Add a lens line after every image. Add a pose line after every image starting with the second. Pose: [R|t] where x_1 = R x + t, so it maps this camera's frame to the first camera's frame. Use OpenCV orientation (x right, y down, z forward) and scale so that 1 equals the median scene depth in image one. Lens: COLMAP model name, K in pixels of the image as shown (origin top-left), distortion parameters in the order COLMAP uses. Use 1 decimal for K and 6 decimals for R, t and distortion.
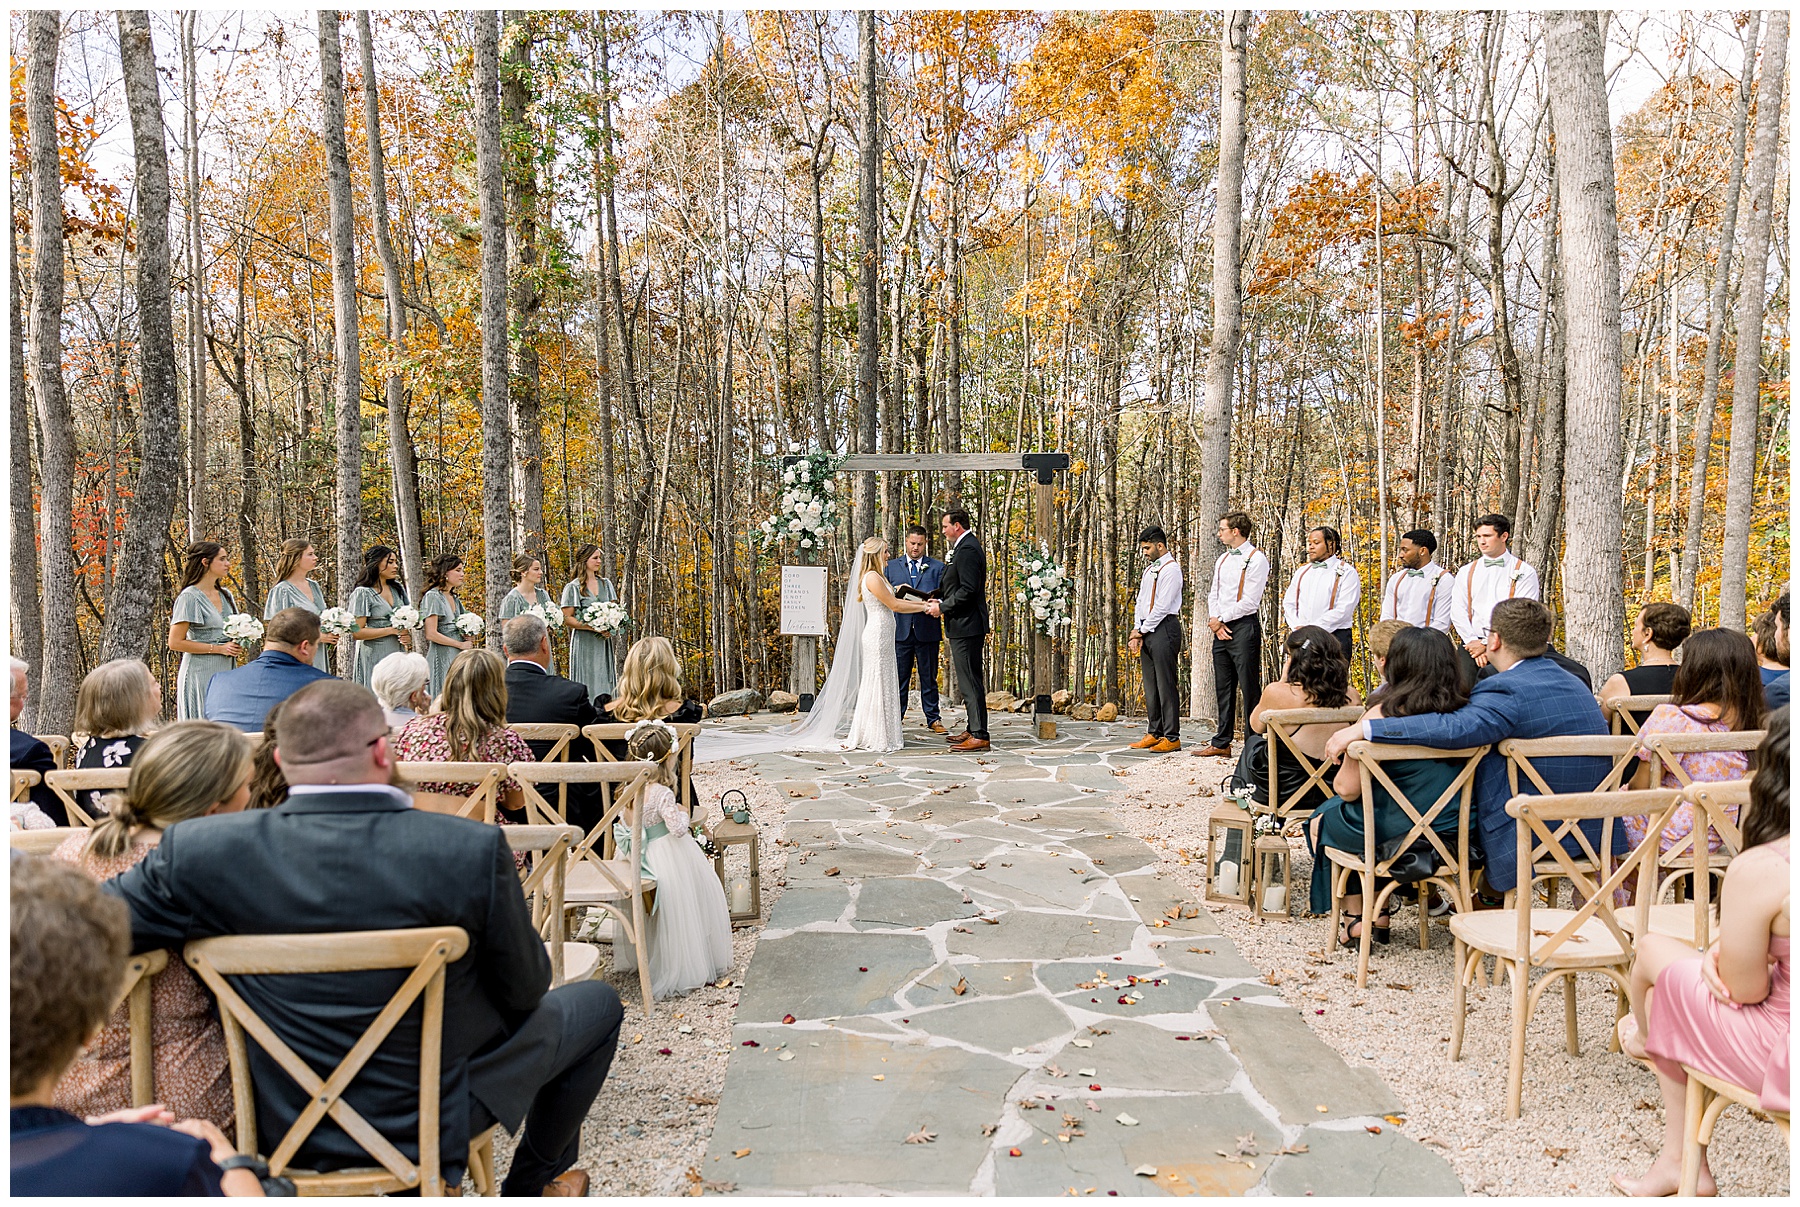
lens RADIAL K [[1212.6, 0, 900.0], [0, 1212.6, 603.5], [0, 0, 1]] dist [0.066175, 0.000091]
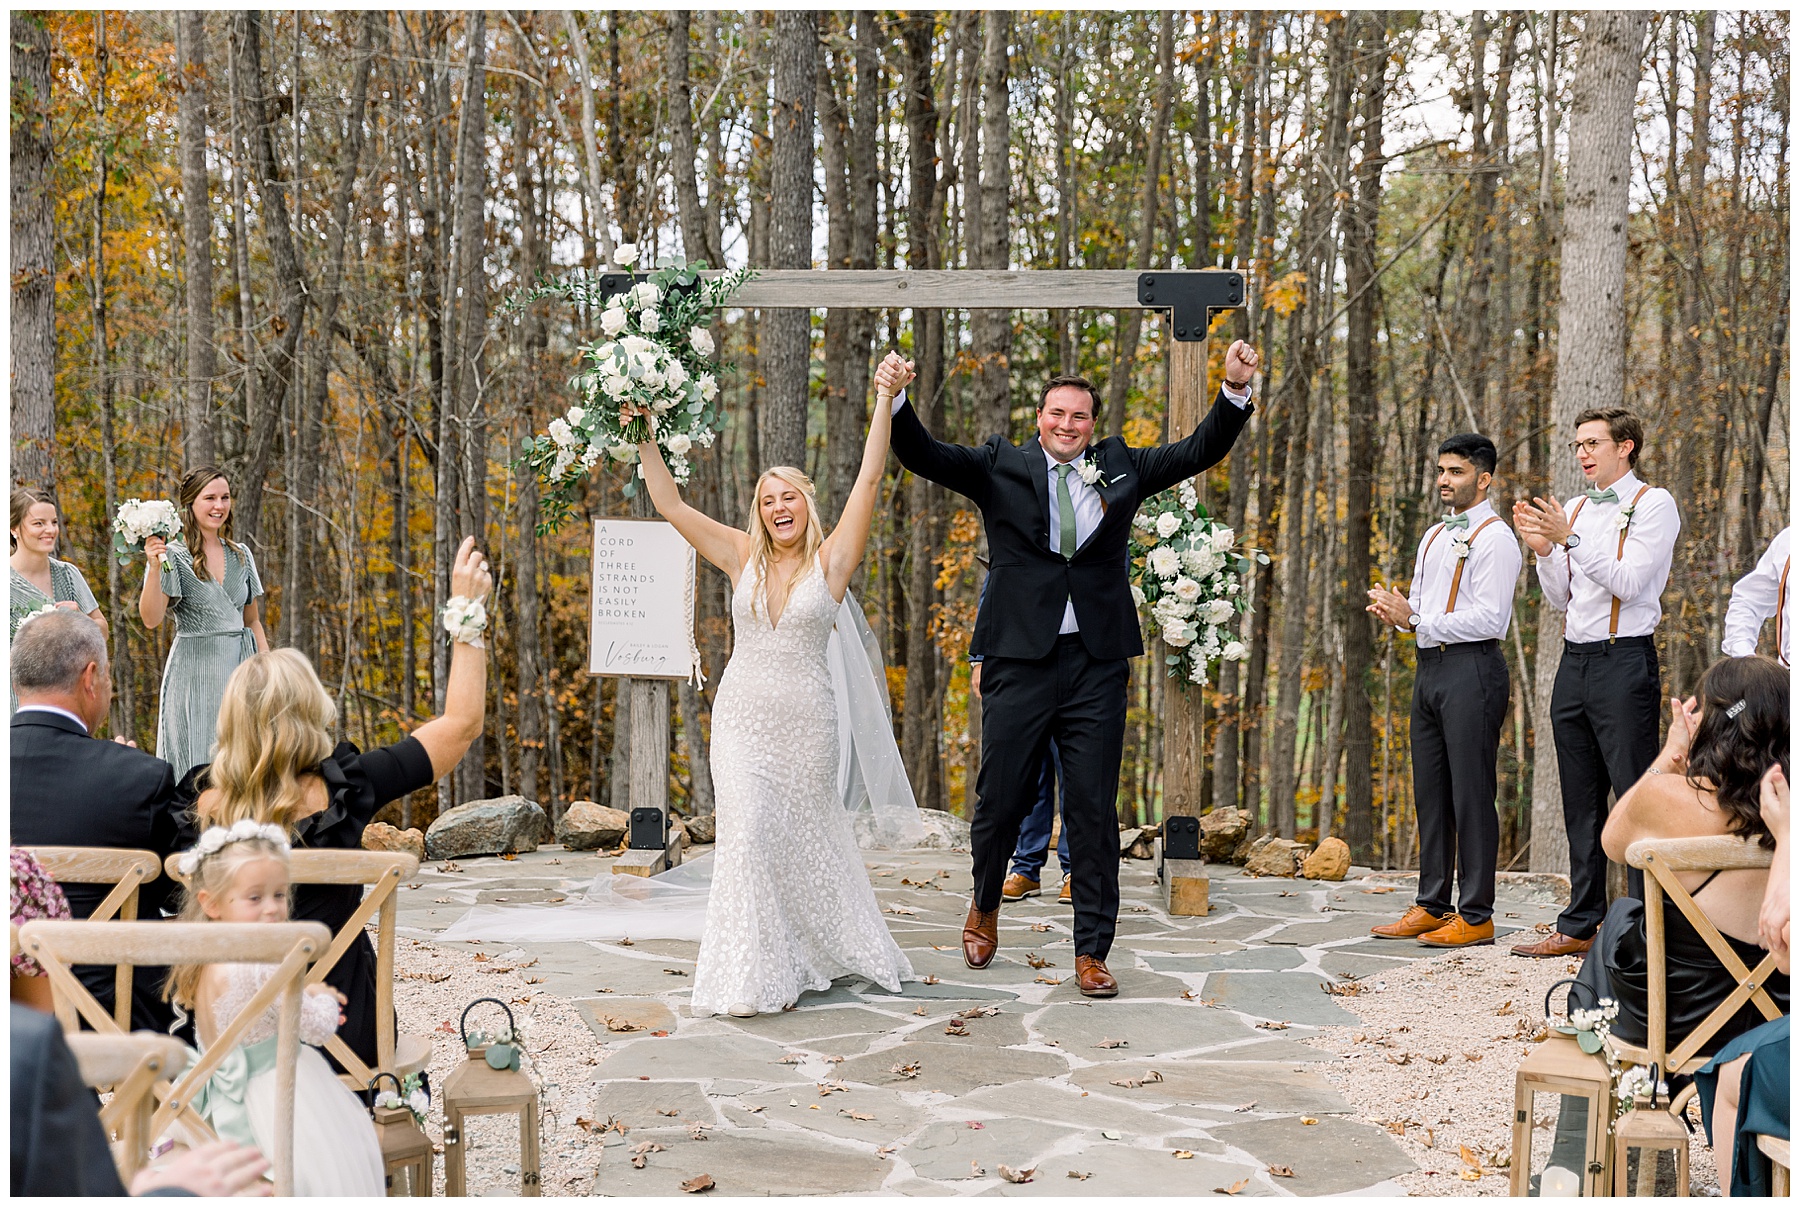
lens RADIAL K [[2906.4, 0, 802.9], [0, 2906.4, 605.0], [0, 0, 1]] dist [0.043512, 0.058805]
pose [[0.999648, 0.009458, -0.024798, 0.005813], [-0.009568, 0.999945, -0.004304, 0.004076], [0.024756, 0.004539, 0.999683, -0.064406]]
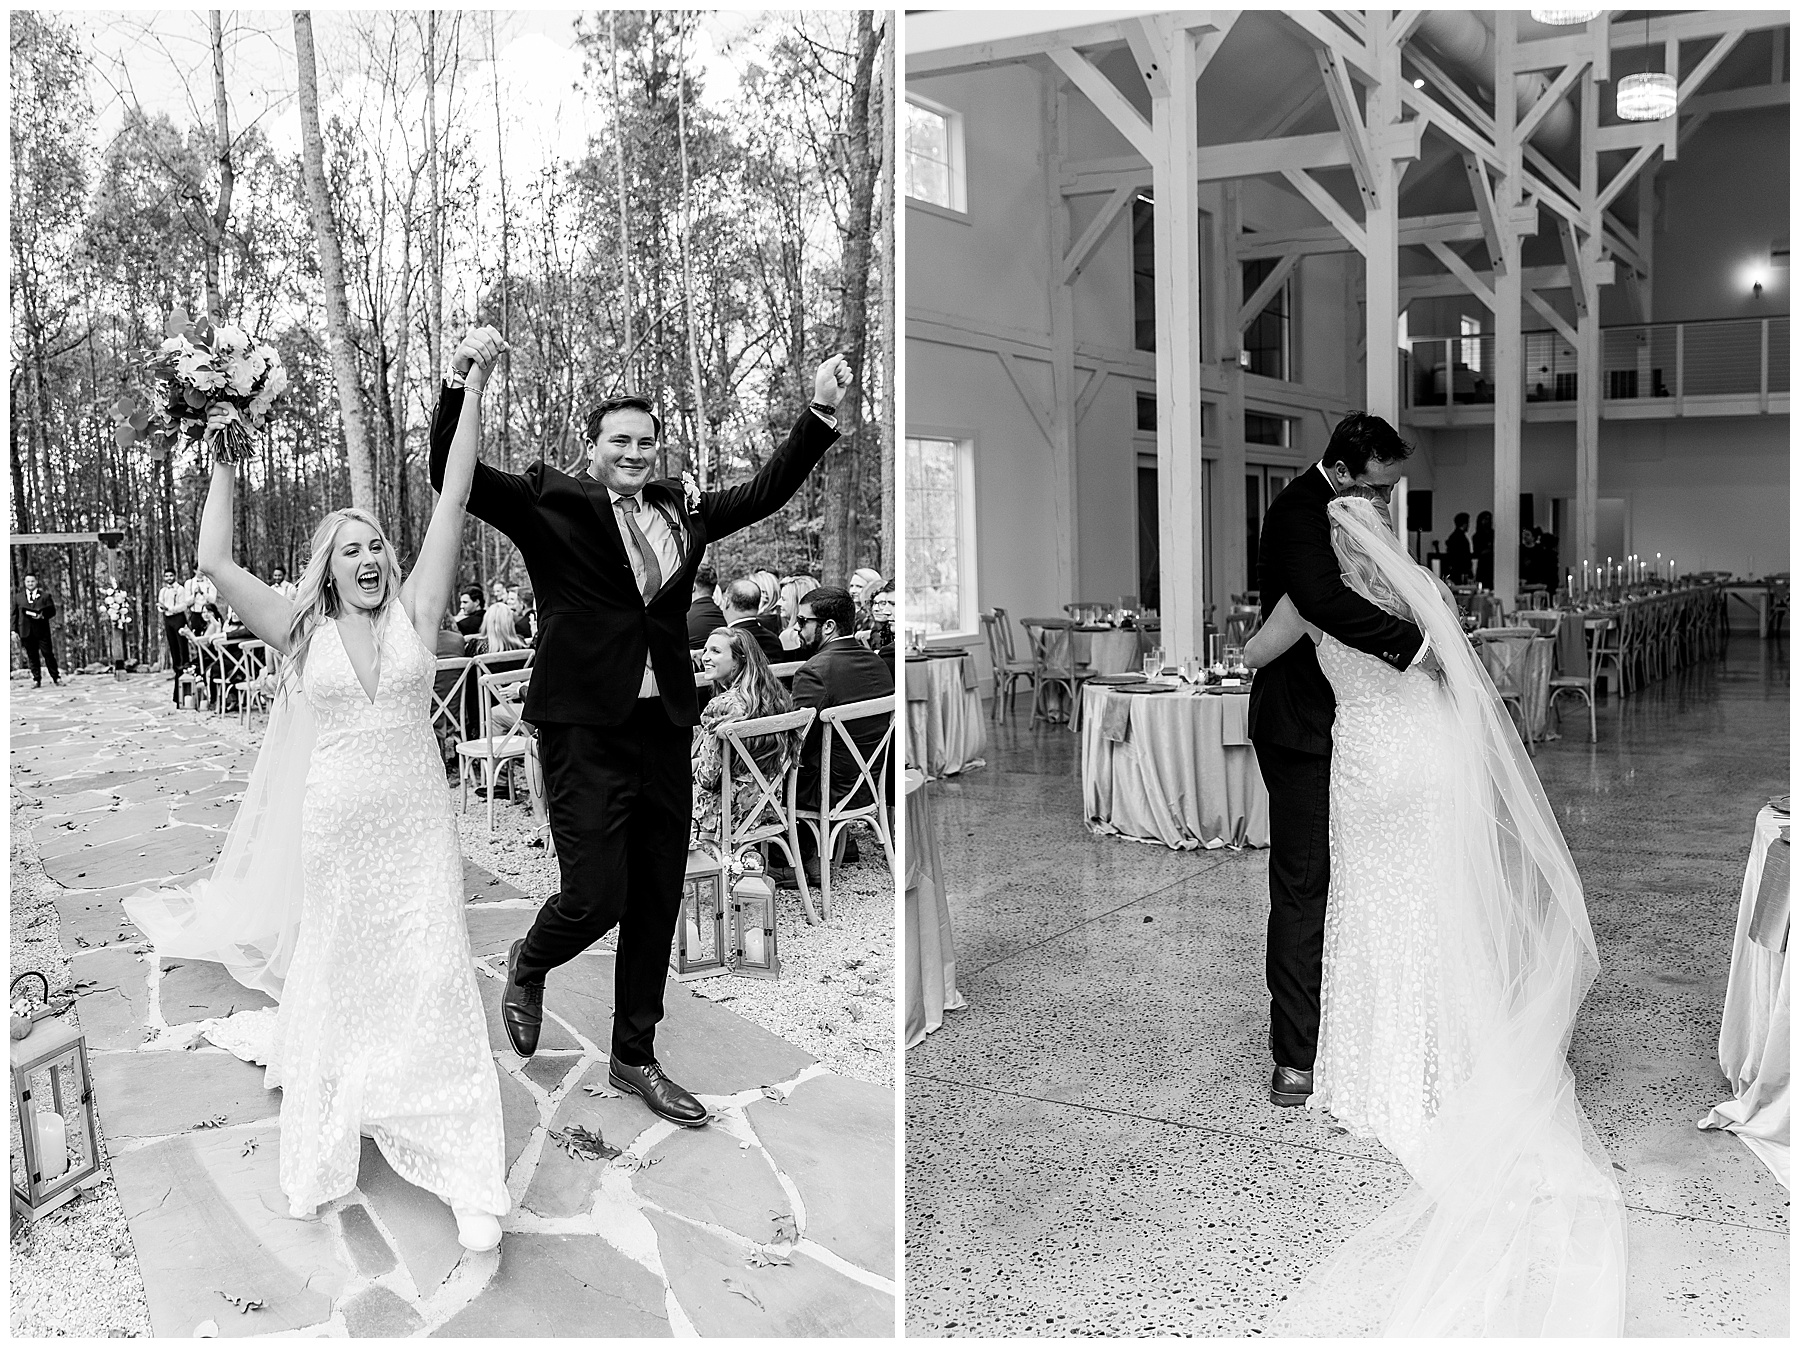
lens RADIAL K [[1310.8, 0, 623.2], [0, 1310.8, 670.3], [0, 0, 1]] dist [-0.050160, 0.009684]
pose [[0.890125, -0.079430, 0.448742, -0.097415], [0.066802, 0.996799, 0.043931, 0.056492], [-0.450794, -0.009127, 0.892581, -1.204357]]
